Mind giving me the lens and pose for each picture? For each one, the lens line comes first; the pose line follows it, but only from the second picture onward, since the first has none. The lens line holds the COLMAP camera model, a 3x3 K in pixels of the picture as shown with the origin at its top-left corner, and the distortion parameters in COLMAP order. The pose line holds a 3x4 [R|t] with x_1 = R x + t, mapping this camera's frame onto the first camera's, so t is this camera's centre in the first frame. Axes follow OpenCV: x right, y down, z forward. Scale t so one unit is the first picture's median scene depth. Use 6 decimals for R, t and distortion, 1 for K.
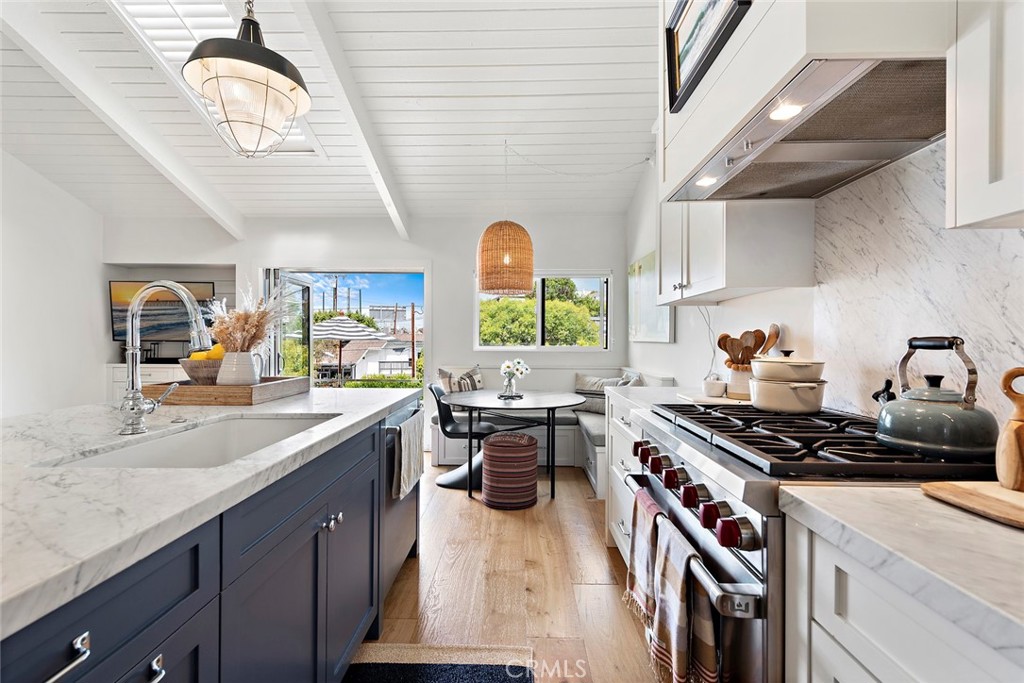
lens RADIAL K [[460.5, 0, 508.9], [0, 460.5, 338.7], [0, 0, 1]] dist [0.010039, -0.000172]
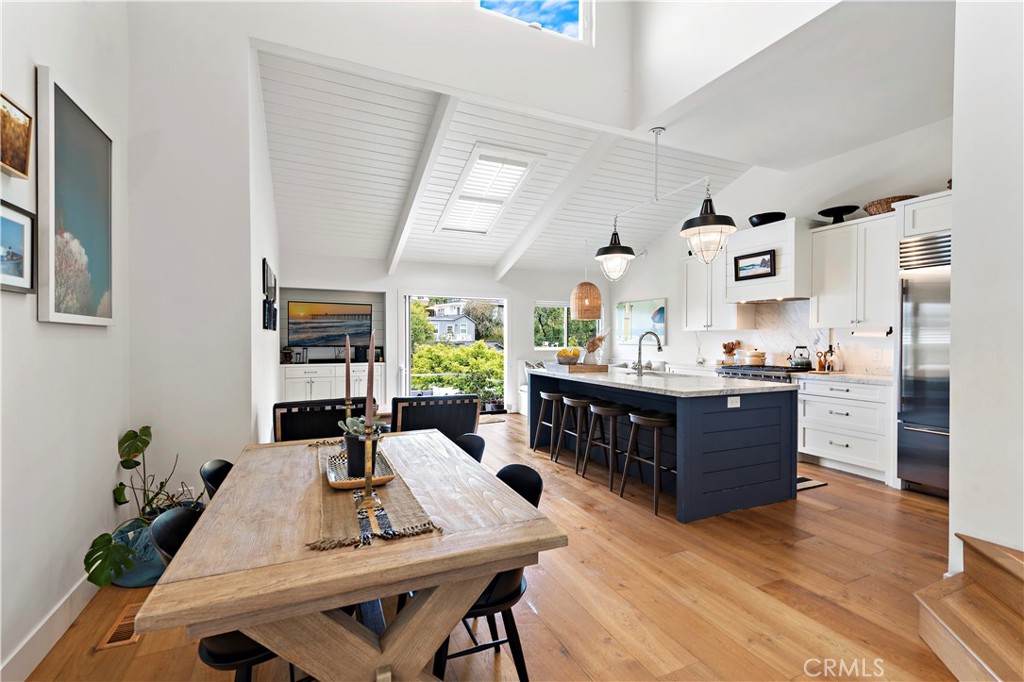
lens RADIAL K [[460.5, 0, 512.7], [0, 460.5, 344.4], [0, 0, 1]] dist [0.010039, -0.000172]
pose [[0.897603, -0.009355, 0.440705, -0.865952], [0.001328, 0.999828, 0.018520, -0.025387], [-0.440802, -0.016038, 0.897461, -0.447096]]
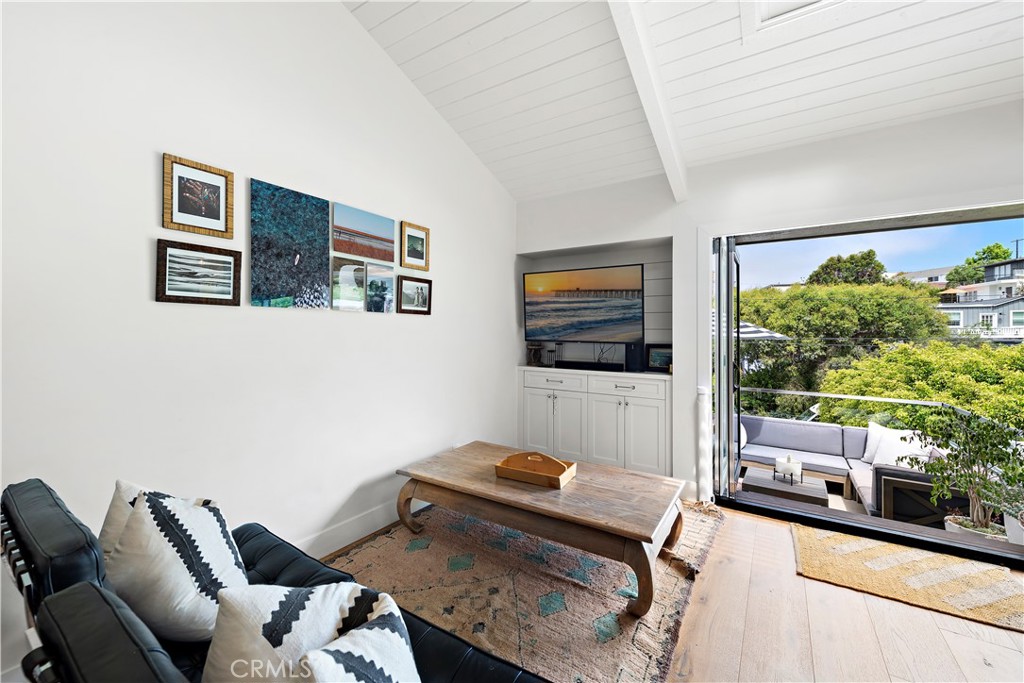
lens RADIAL K [[410.4, 0, 508.3], [0, 410.4, 328.2], [0, 0, 1]] dist [0.009427, -0.000079]
pose [[0.853563, -0.004143, -0.520974, -0.476382], [0.000515, 0.999975, -0.007108, -0.013787], [0.520990, 0.005799, 0.853543, 0.318604]]
